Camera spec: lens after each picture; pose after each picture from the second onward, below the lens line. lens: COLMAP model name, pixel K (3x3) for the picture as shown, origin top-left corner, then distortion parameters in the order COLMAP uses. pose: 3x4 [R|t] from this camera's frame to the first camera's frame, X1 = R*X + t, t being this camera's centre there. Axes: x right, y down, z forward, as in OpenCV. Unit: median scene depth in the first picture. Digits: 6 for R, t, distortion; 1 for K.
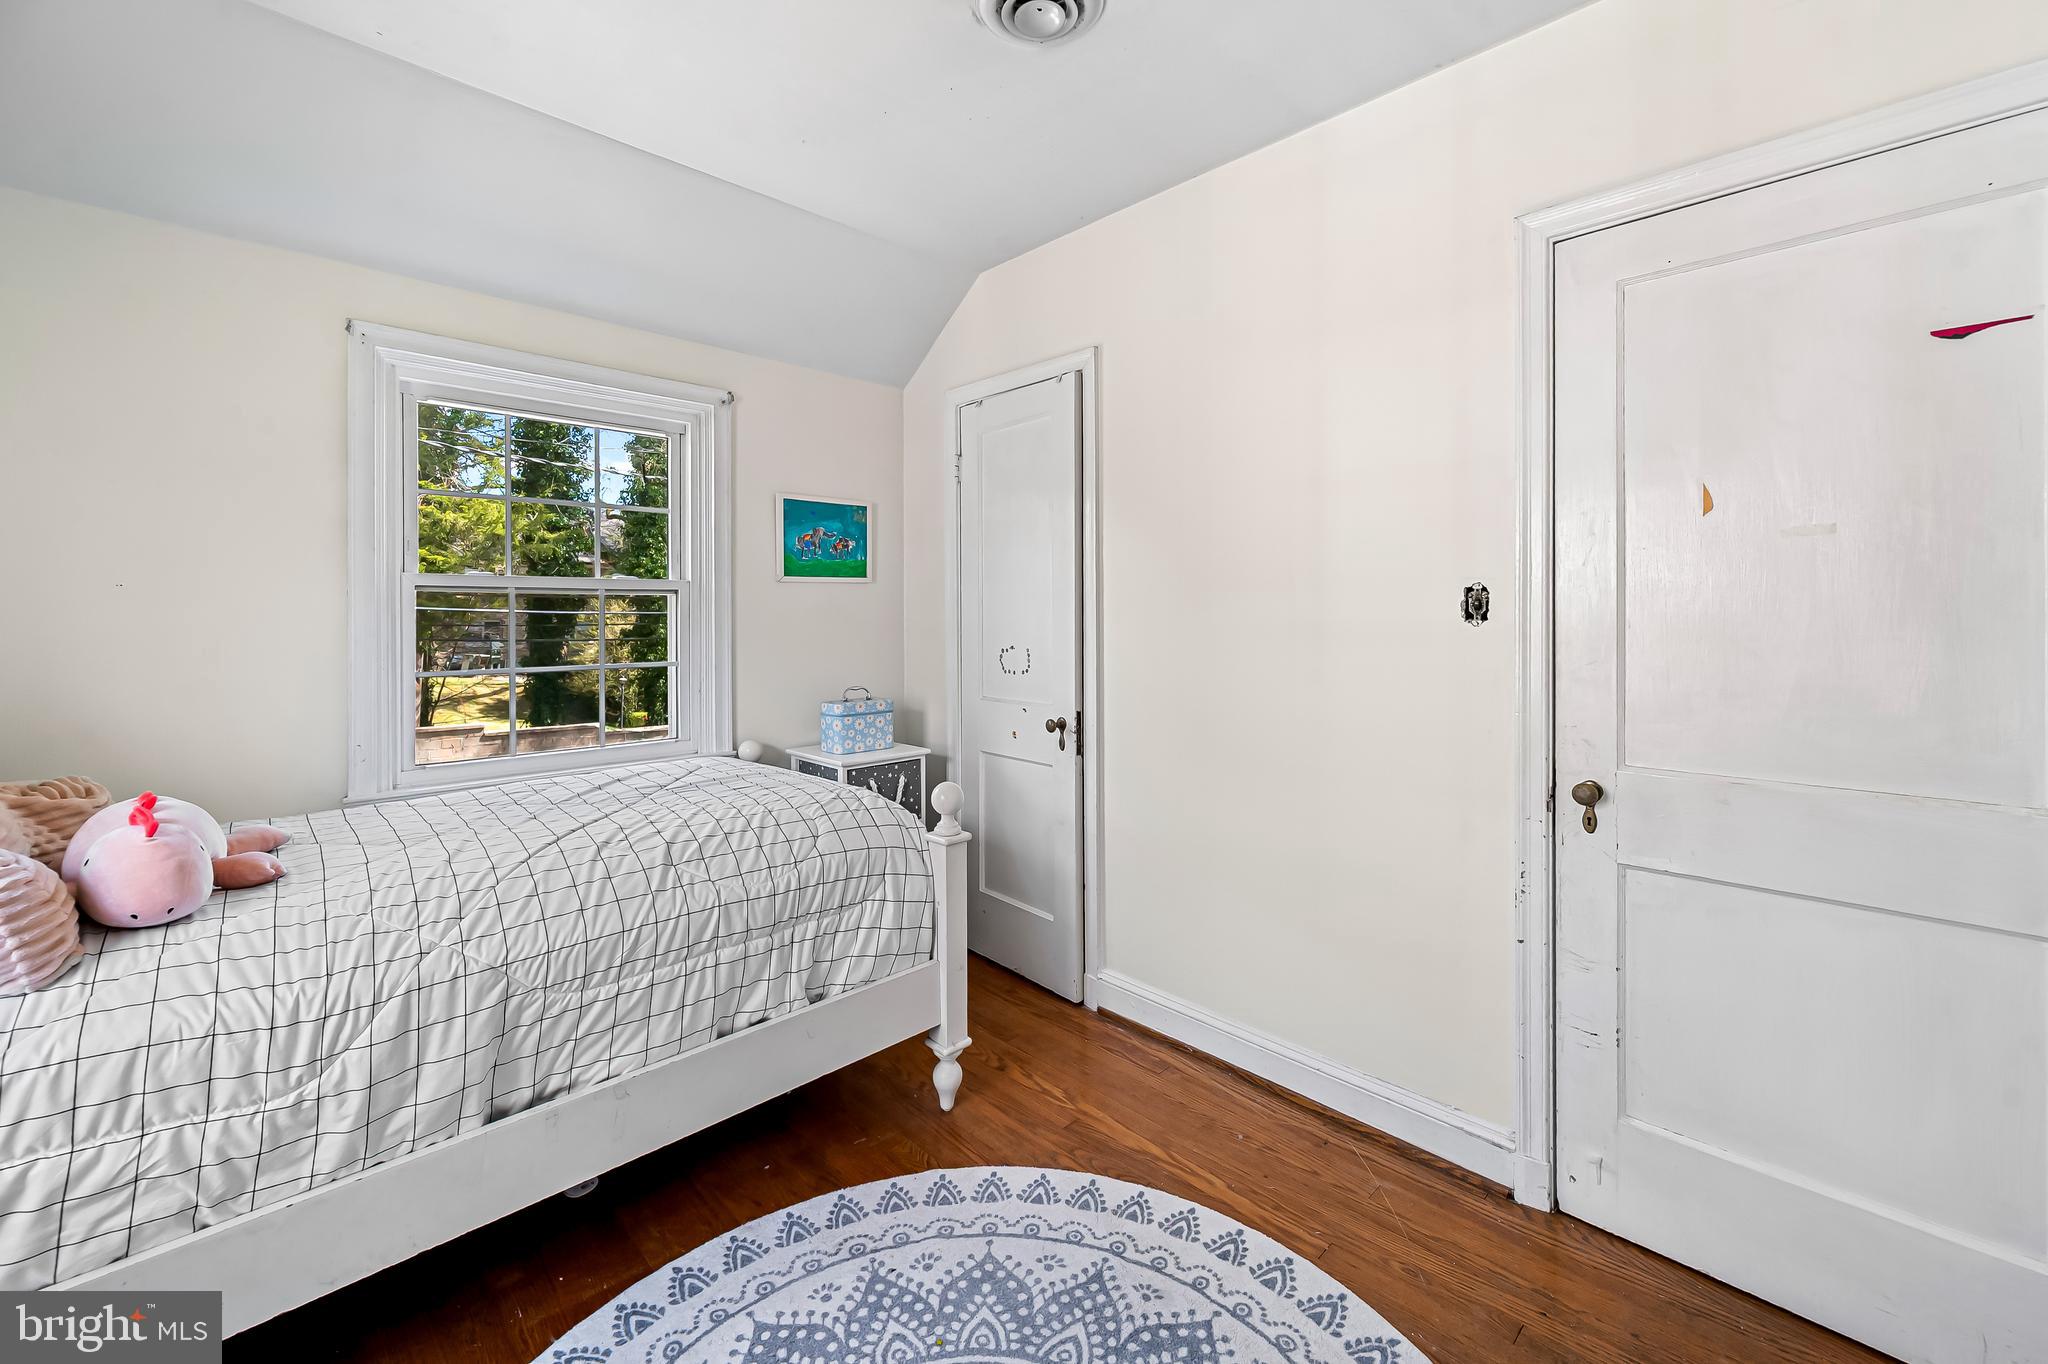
lens RADIAL K [[836.6, 0, 1030.0], [0, 836.6, 614.9], [0, 0, 1]] dist [-0.001006, 0.000434]
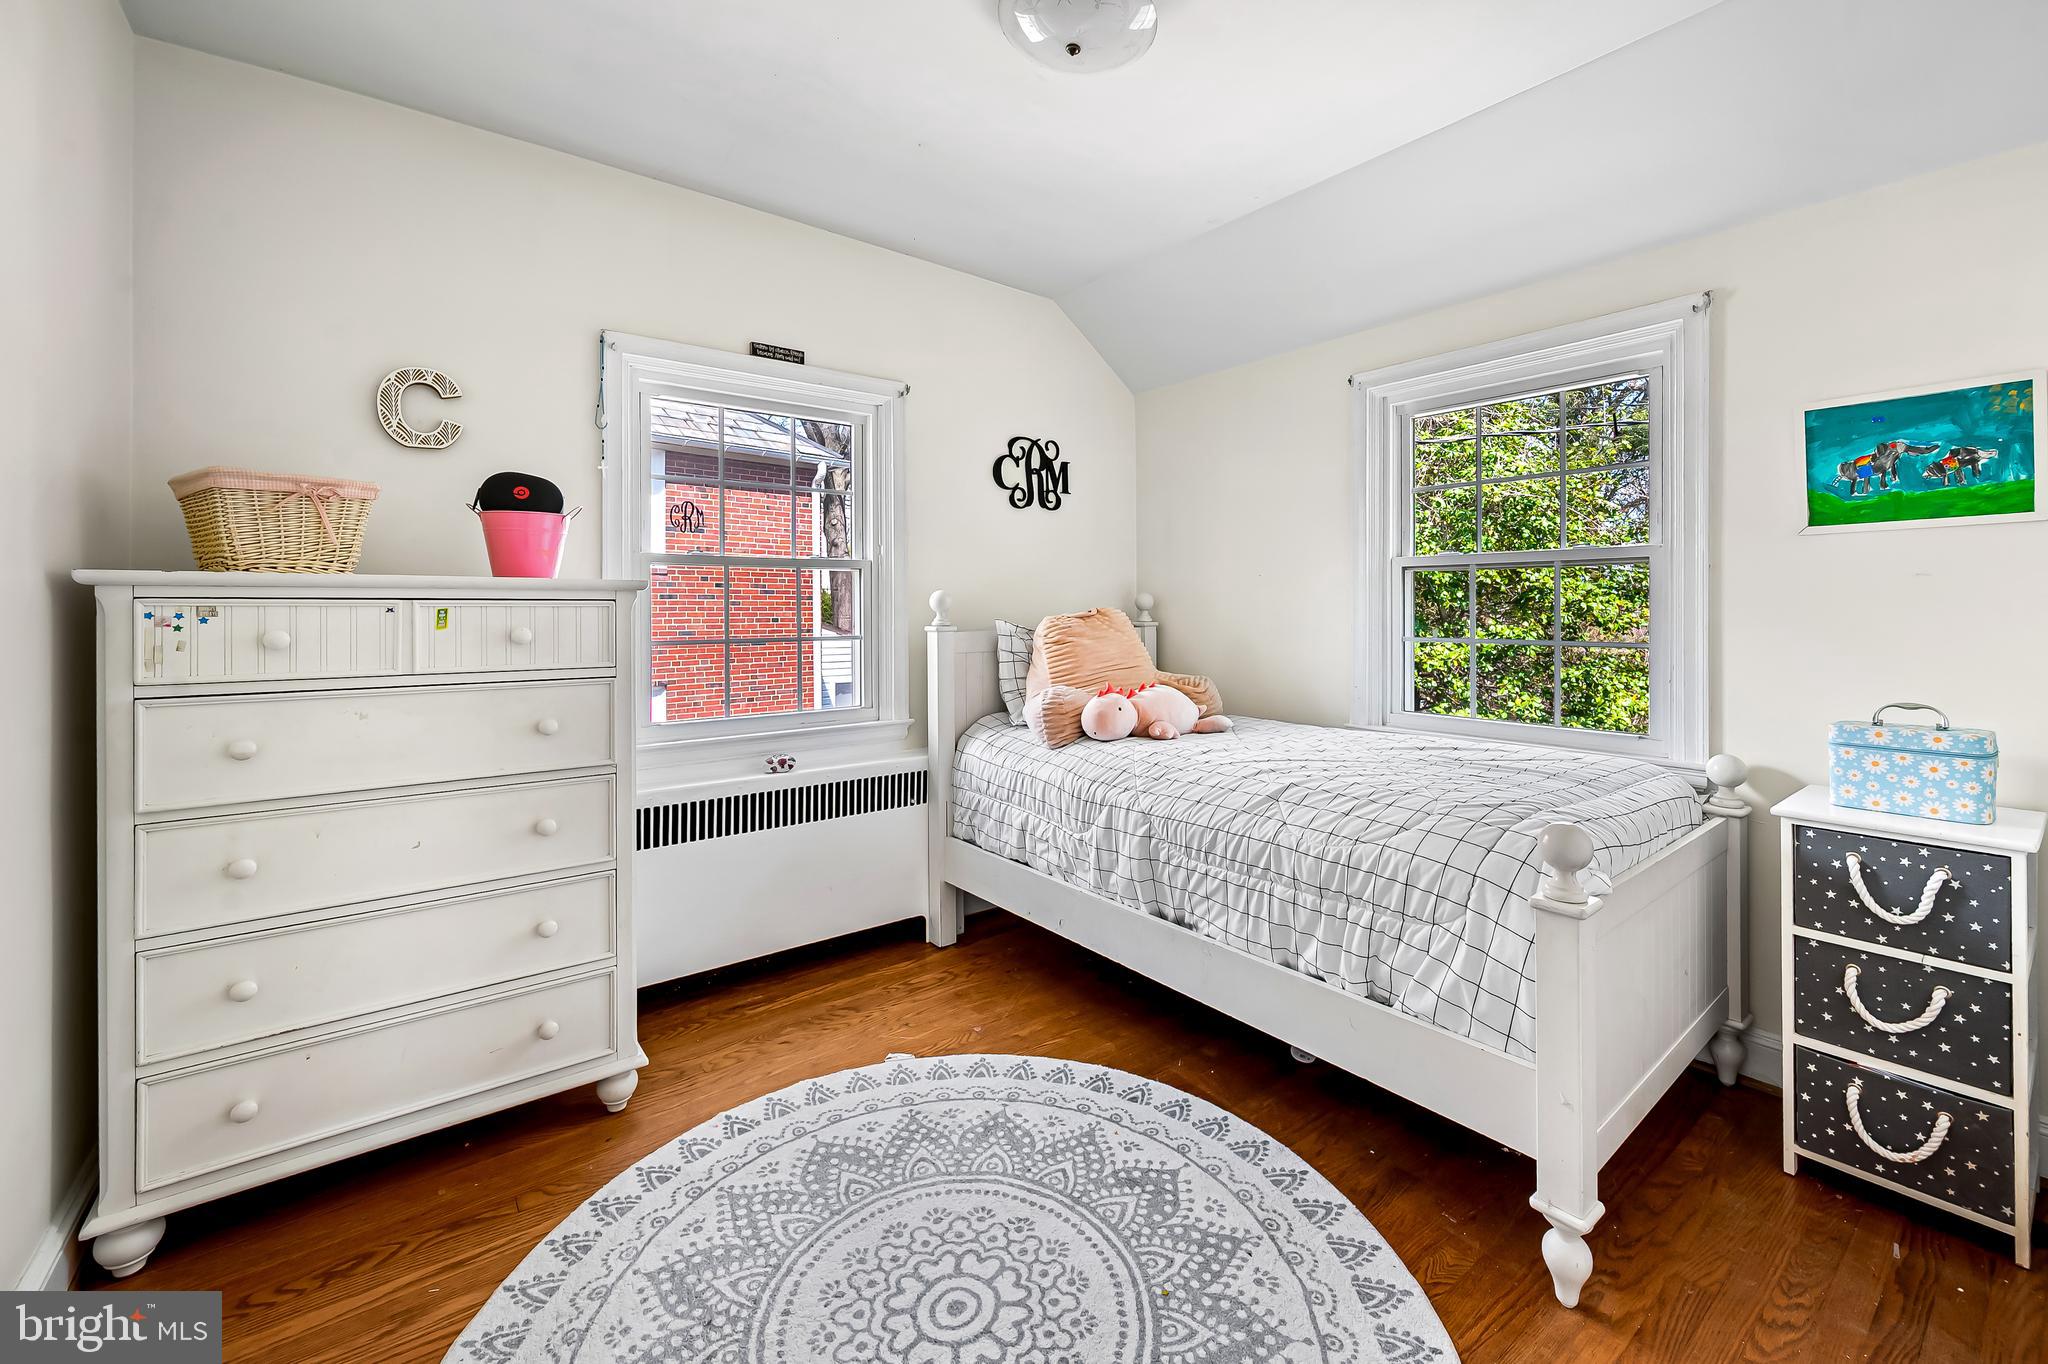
lens RADIAL K [[836.6, 0, 1042.9], [0, 836.6, 607.0], [0, 0, 1]] dist [-0.001006, 0.000434]
pose [[-0.098042, 0.004141, -0.995174, 0.774940], [0.001748, 0.999991, 0.003989, 0.026098], [0.995181, -0.001348, -0.098048, 0.806361]]
